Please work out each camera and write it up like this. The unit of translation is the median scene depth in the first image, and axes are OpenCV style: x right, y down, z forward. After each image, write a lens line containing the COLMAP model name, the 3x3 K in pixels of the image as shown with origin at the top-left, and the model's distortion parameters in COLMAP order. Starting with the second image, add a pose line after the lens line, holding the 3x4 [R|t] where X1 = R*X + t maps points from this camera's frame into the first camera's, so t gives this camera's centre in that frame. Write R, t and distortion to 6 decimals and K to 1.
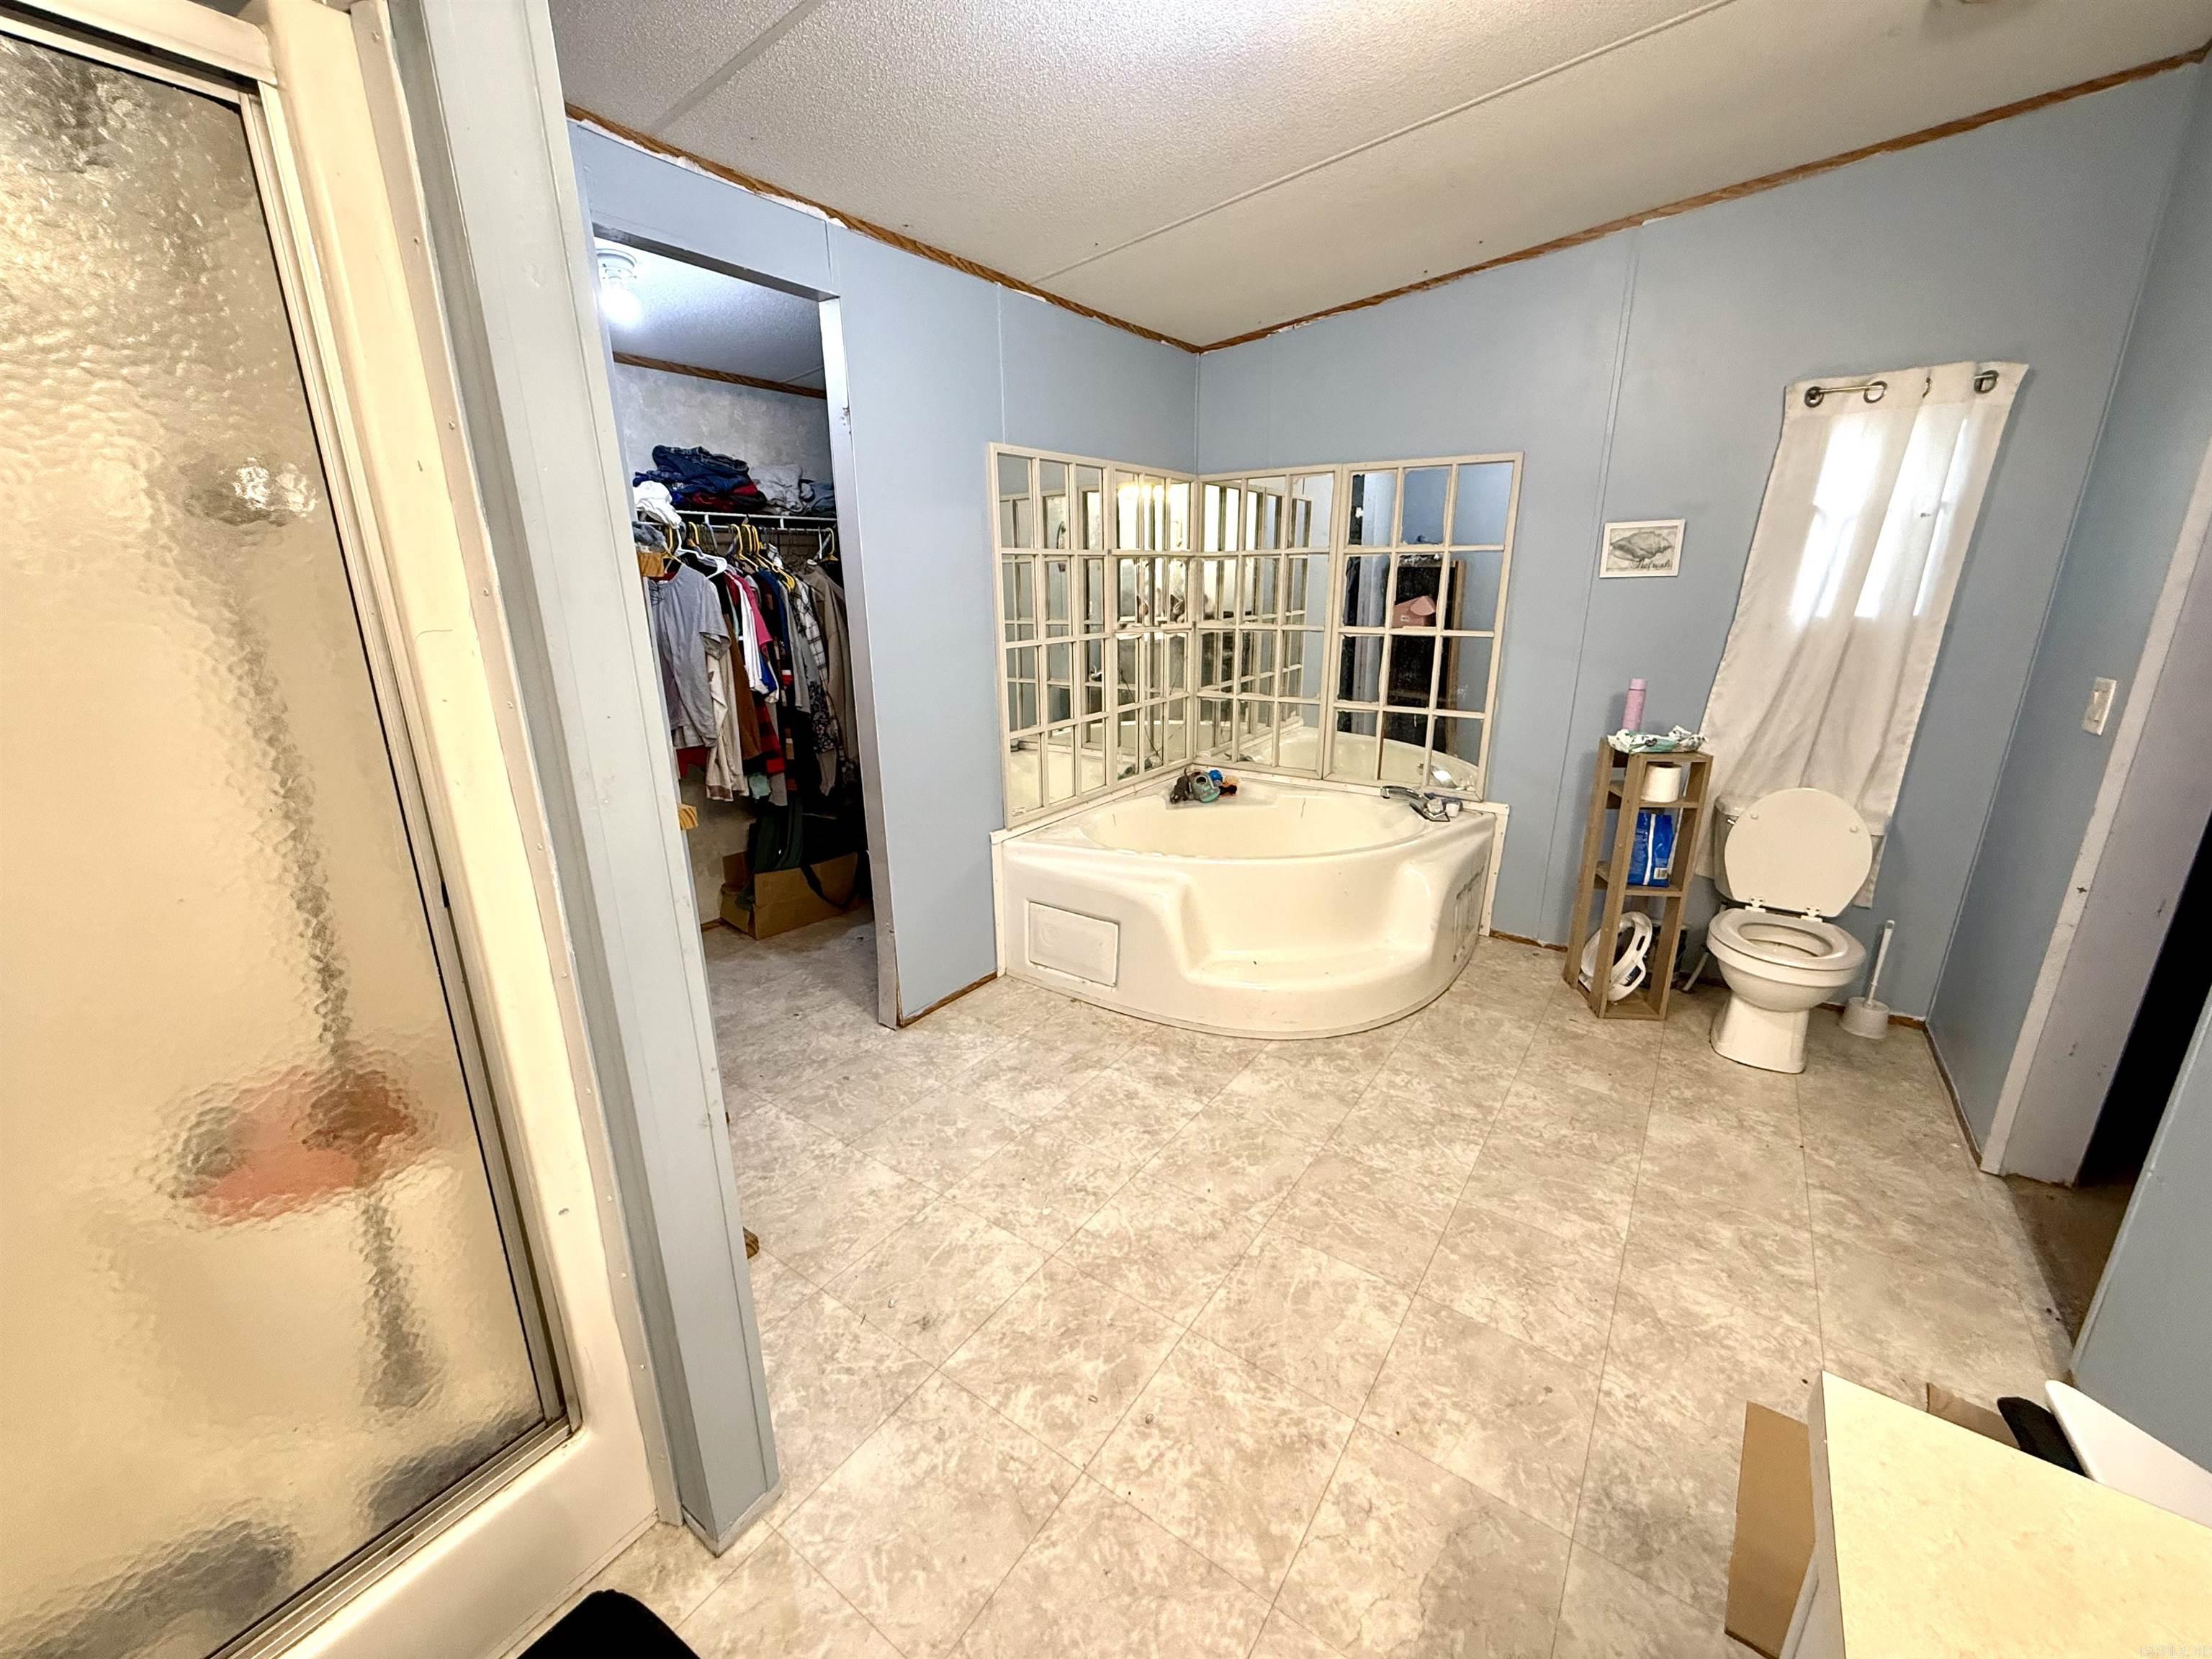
lens RADIAL K [[886.6, 0, 1102.1], [0, 886.6, 833.0], [0, 0, 1]] dist [0.009082, -0.000202]
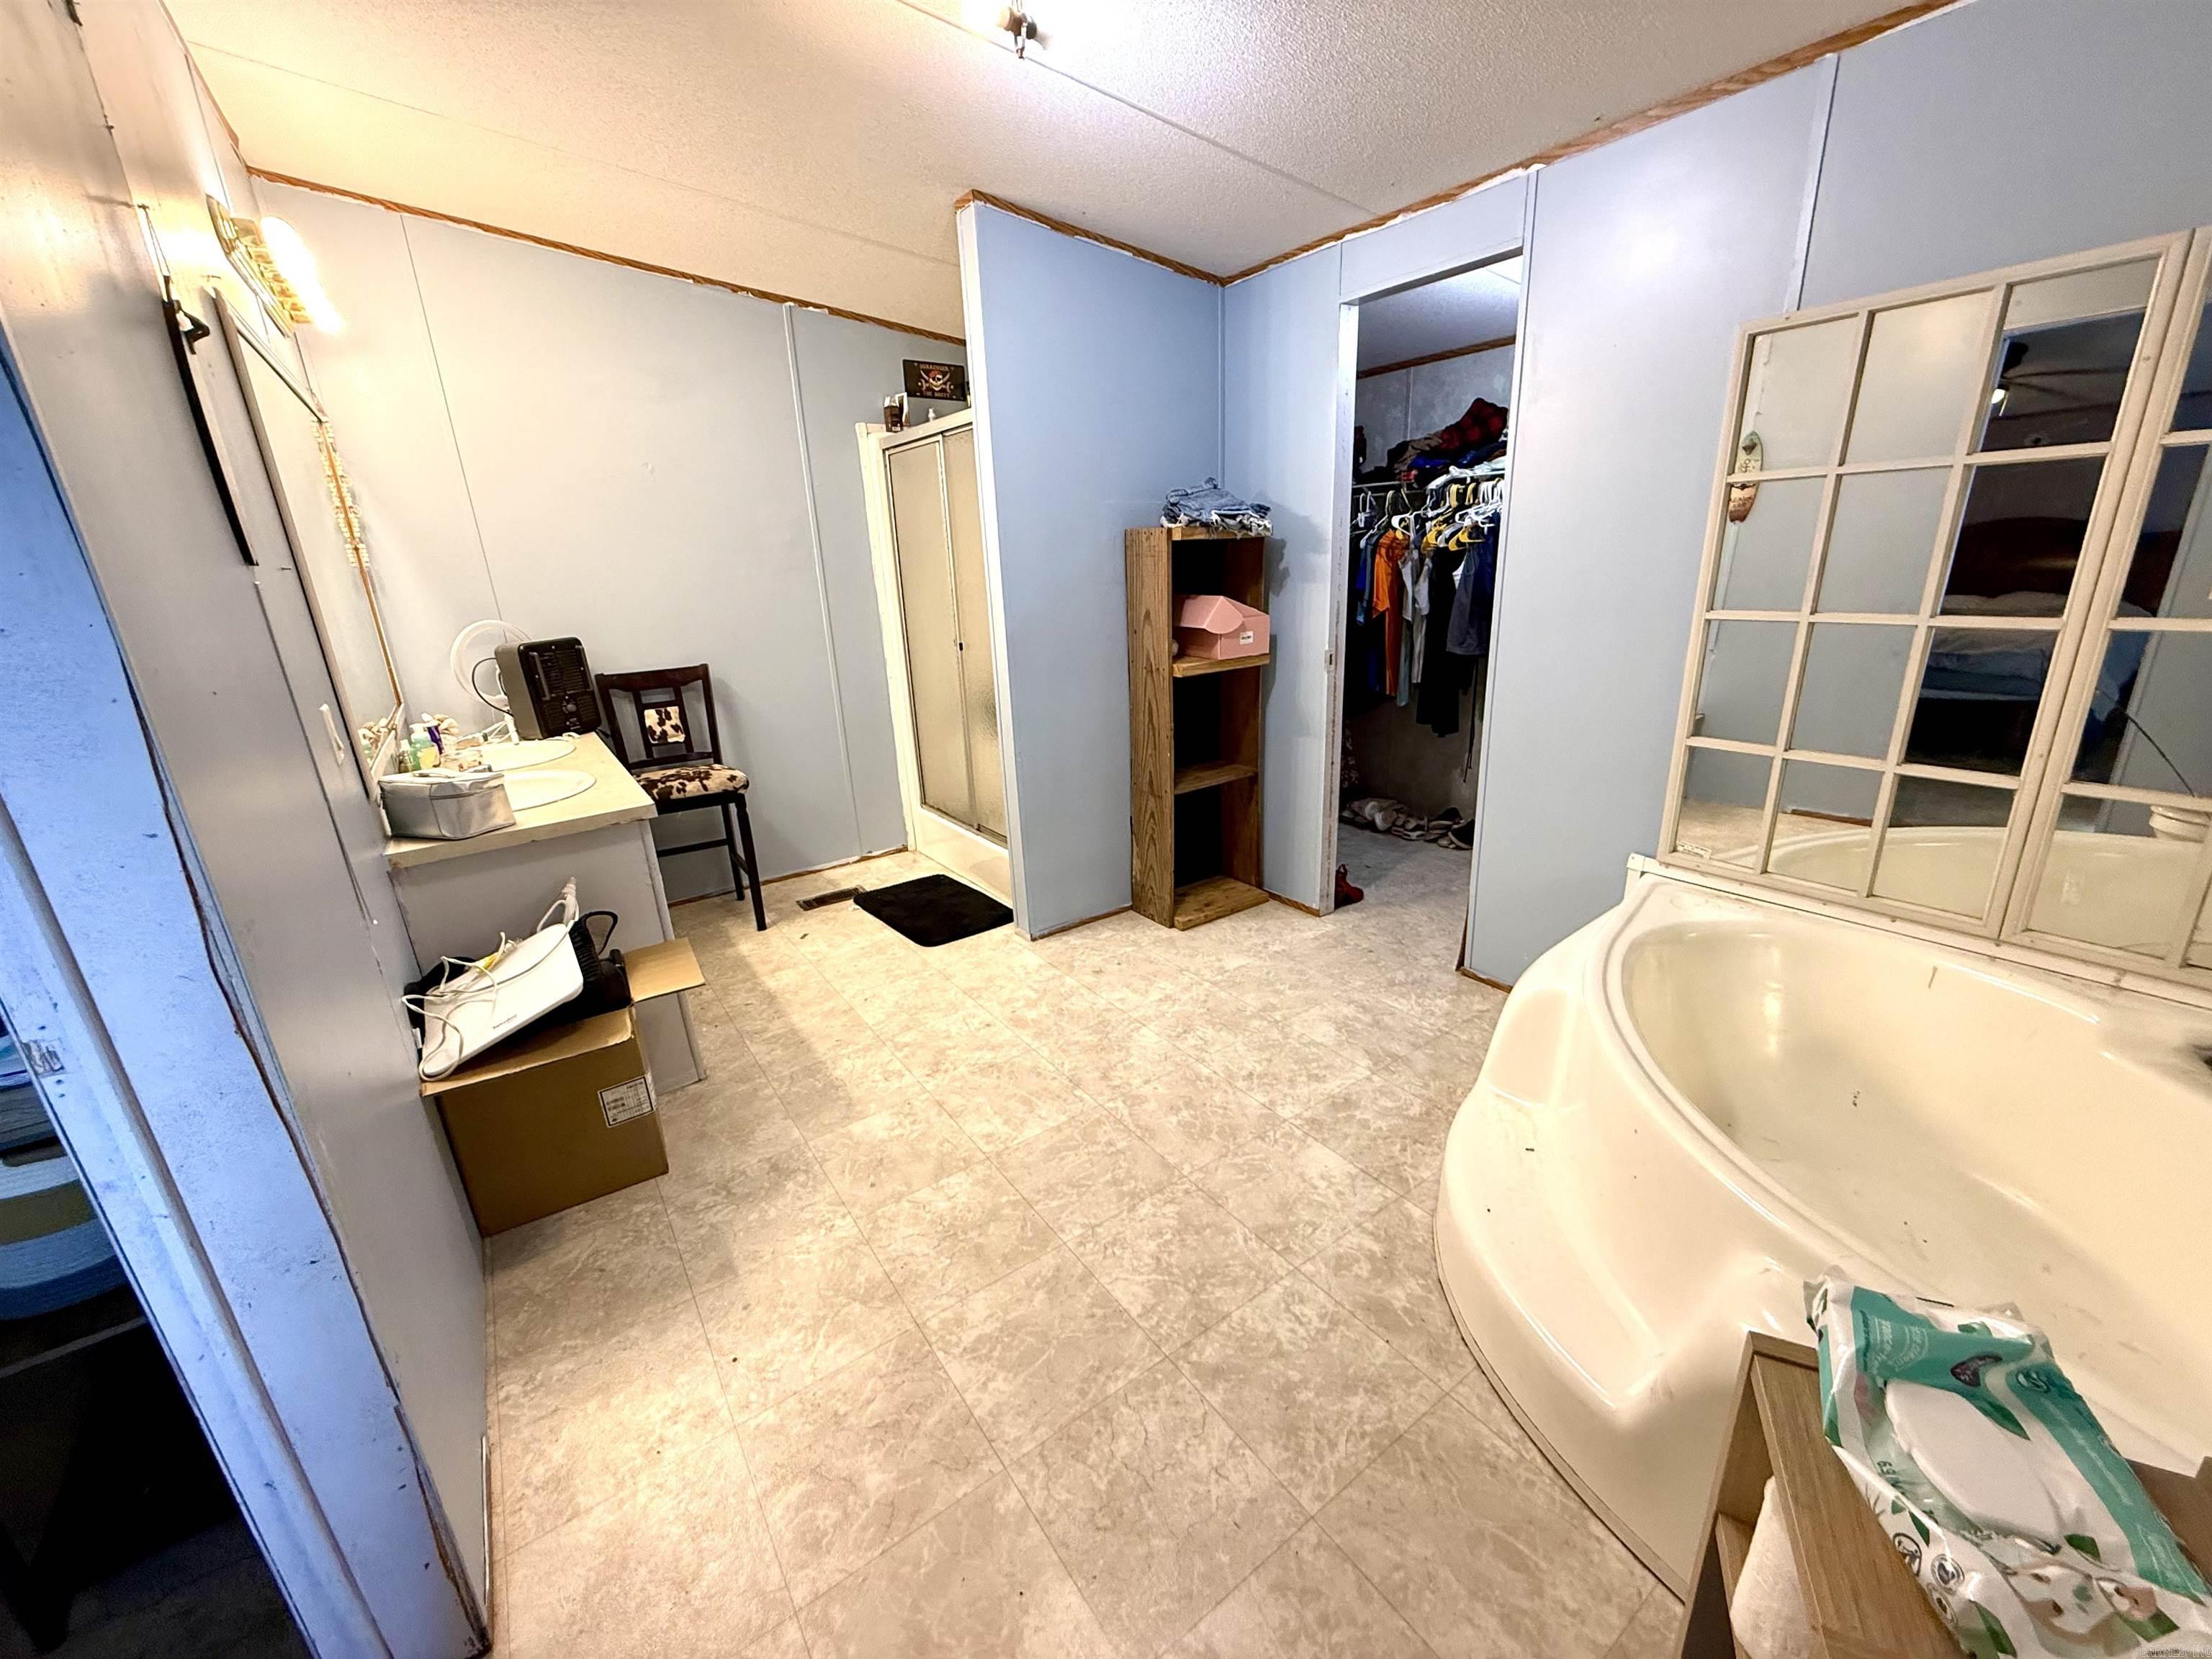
lens RADIAL K [[886.6, 0, 1100.5], [0, 886.6, 833.4], [0, 0, 1]] dist [0.009082, -0.000202]
pose [[-0.345400, 0.306190, -0.887100, 1.050098], [-0.222257, 0.891695, 0.394313, -0.318531], [0.911757, 0.333359, -0.239939, 1.099323]]
